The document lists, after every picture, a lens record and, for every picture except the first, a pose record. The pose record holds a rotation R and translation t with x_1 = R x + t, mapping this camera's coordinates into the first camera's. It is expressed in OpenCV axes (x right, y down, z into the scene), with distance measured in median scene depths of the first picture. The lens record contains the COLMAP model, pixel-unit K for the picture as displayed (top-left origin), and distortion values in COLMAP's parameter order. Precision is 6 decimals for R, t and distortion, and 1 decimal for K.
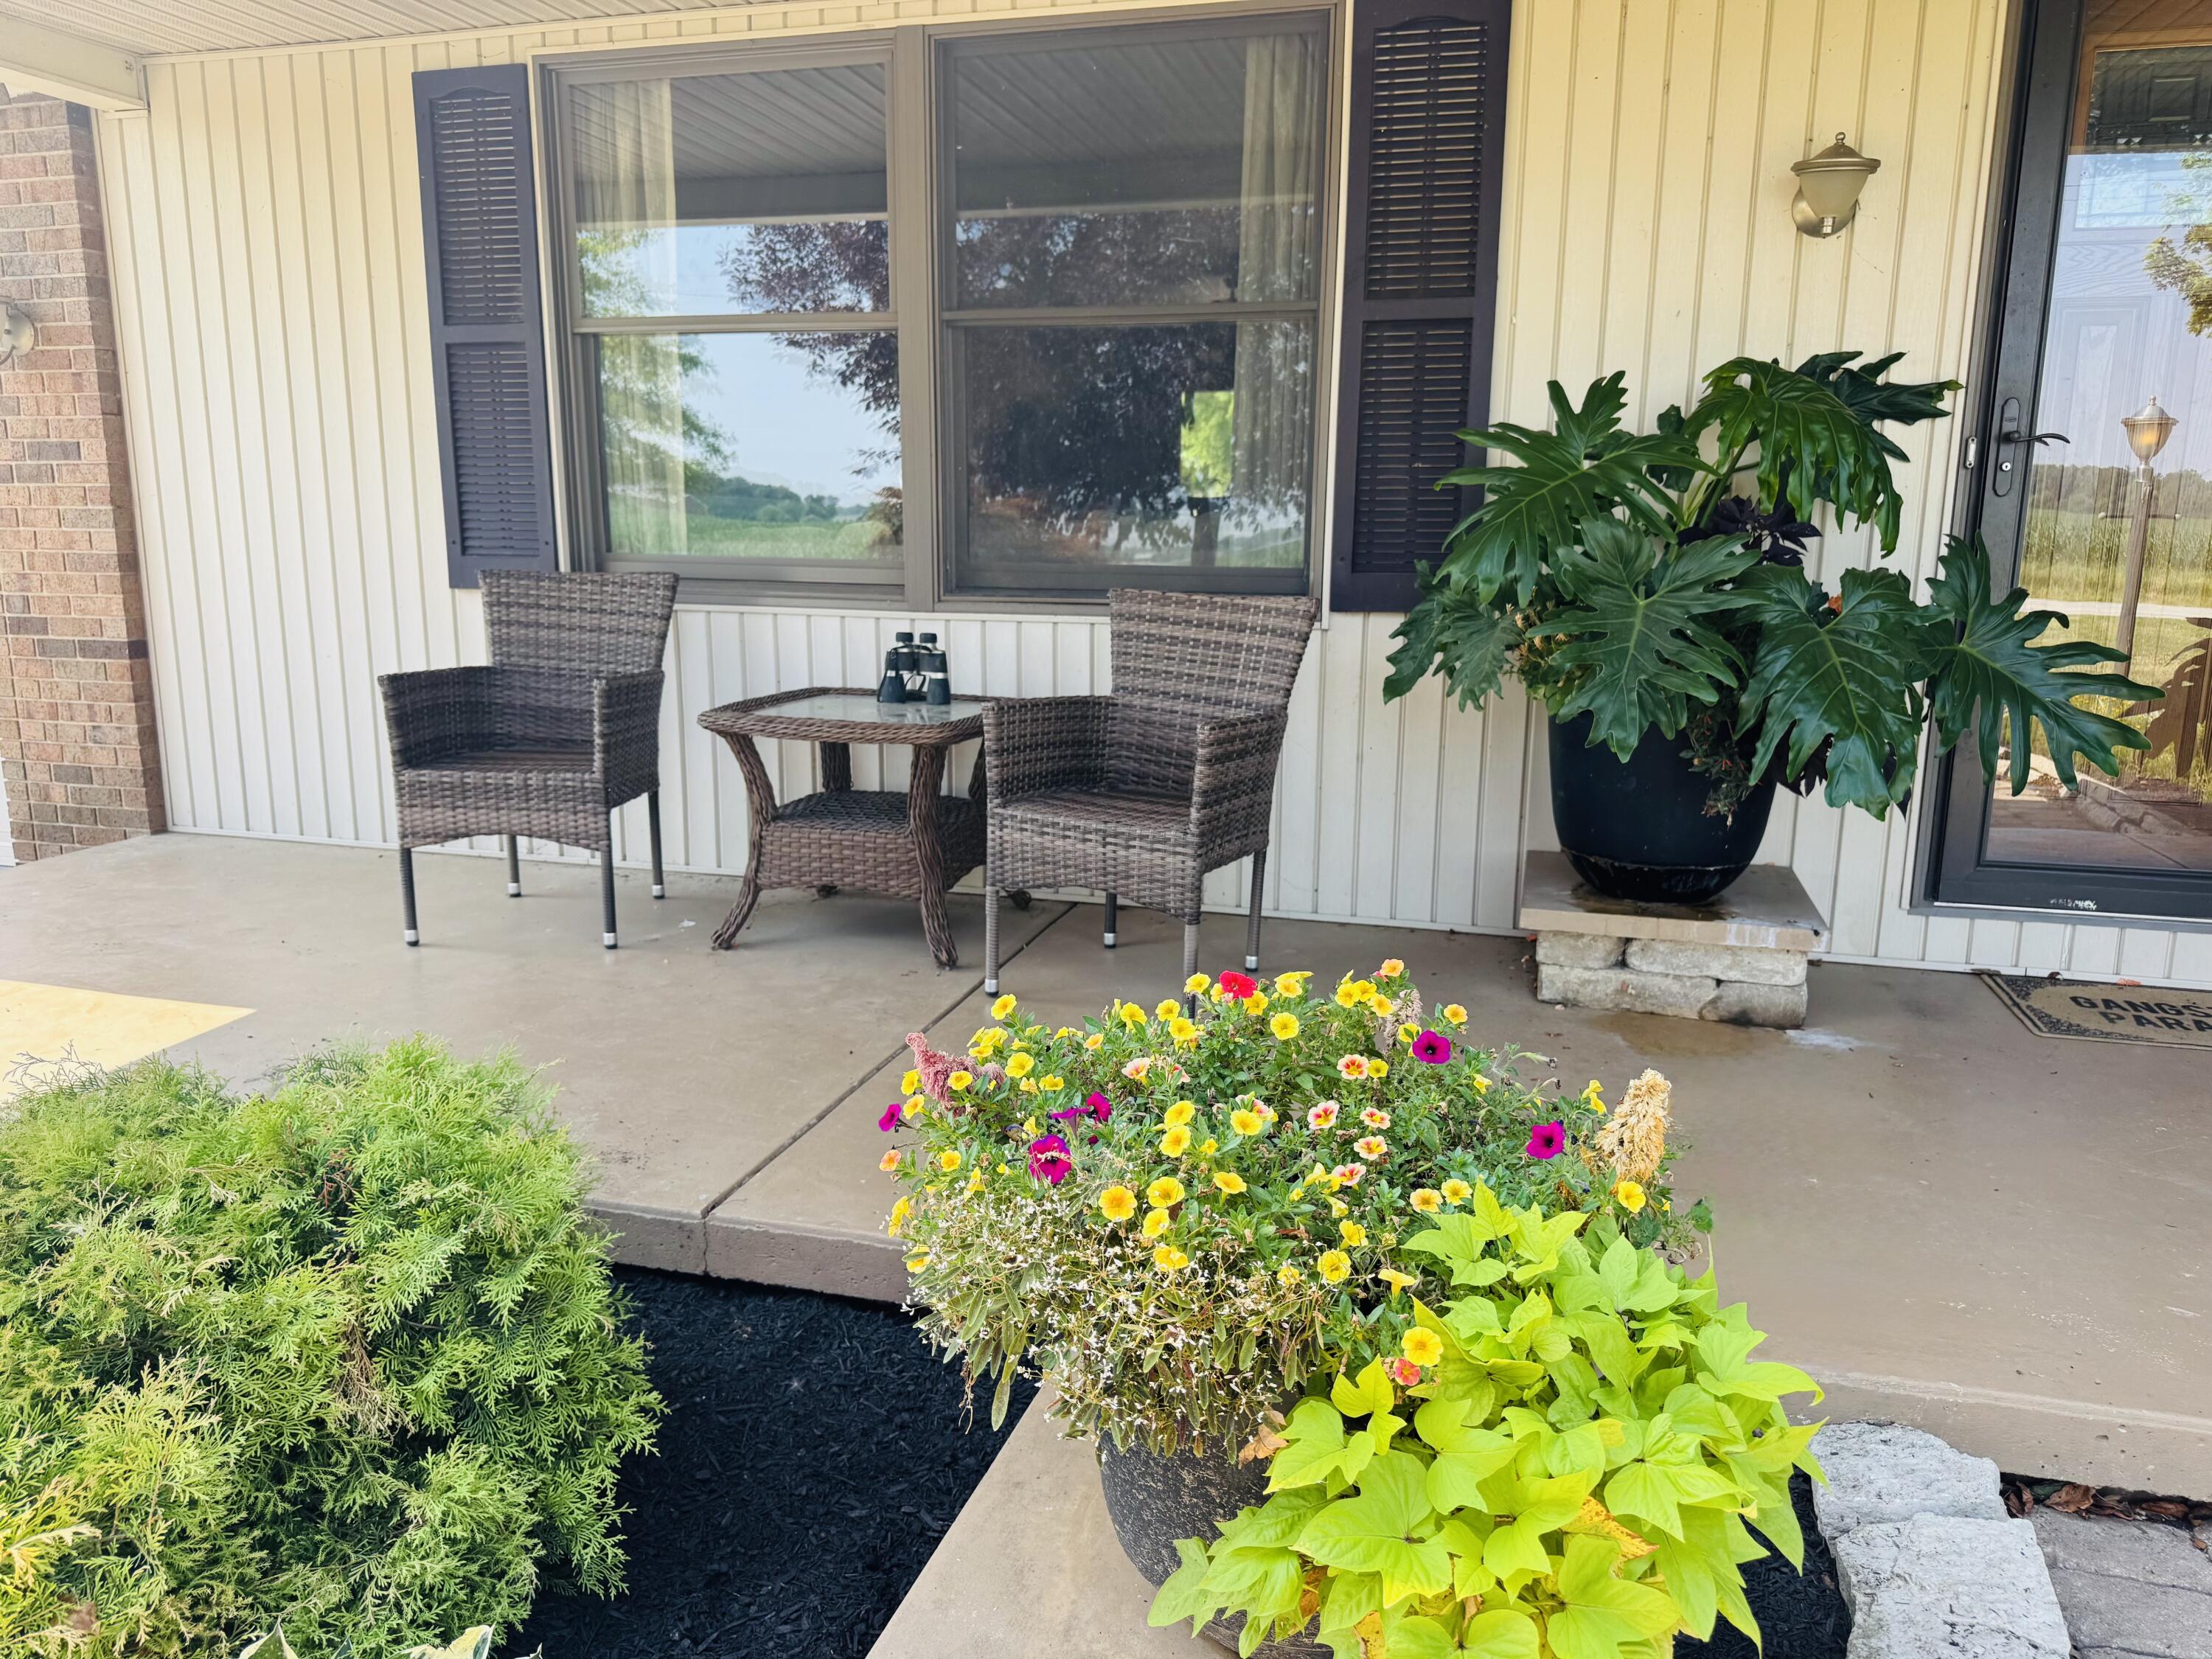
lens RADIAL K [[1553.8, 0, 1104.2], [0, 1553.8, 829.7], [0, 0, 1]] dist [-0.001004, -0.000505]
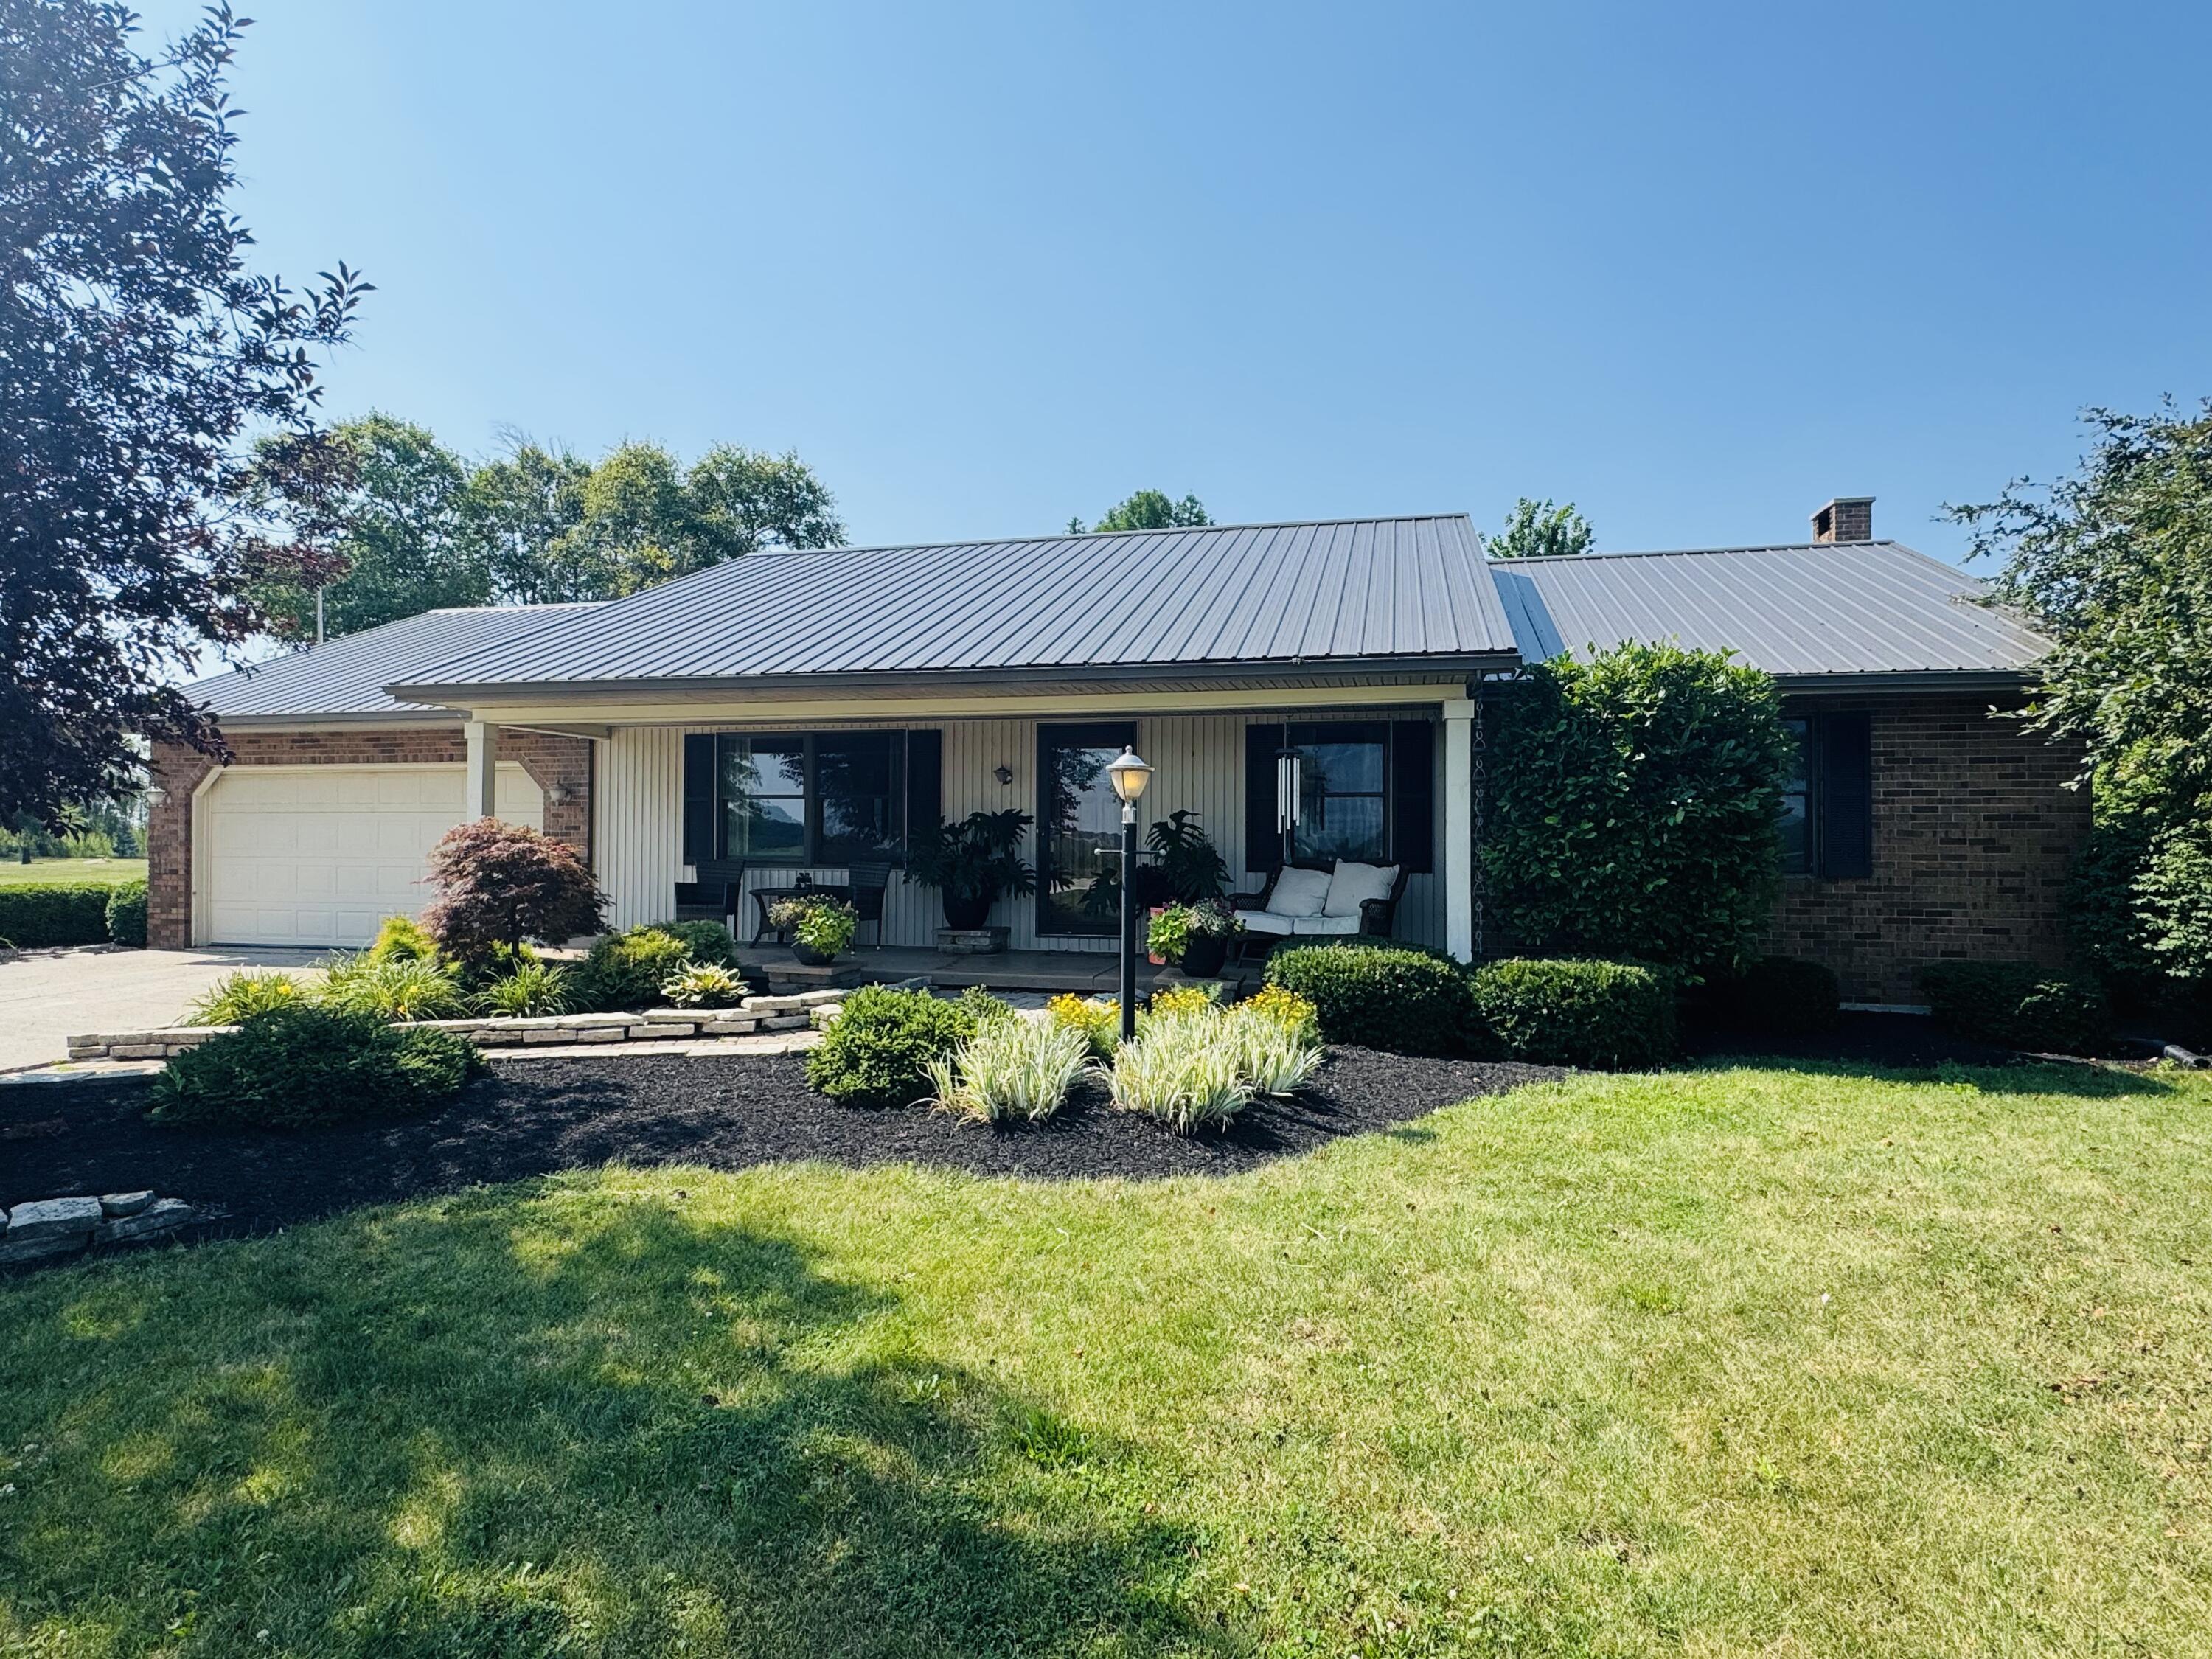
lens RADIAL K [[1221.8, 0, 1109.3], [0, 1221.8, 831.5], [0, 0, 1]] dist [-0.000064, -0.000037]
pose [[0.999697, -0.000684, 0.024615, 0.626751], [0.005828, 0.977787, -0.209519, 0.459362], [-0.023925, 0.209599, 0.977495, -2.266226]]
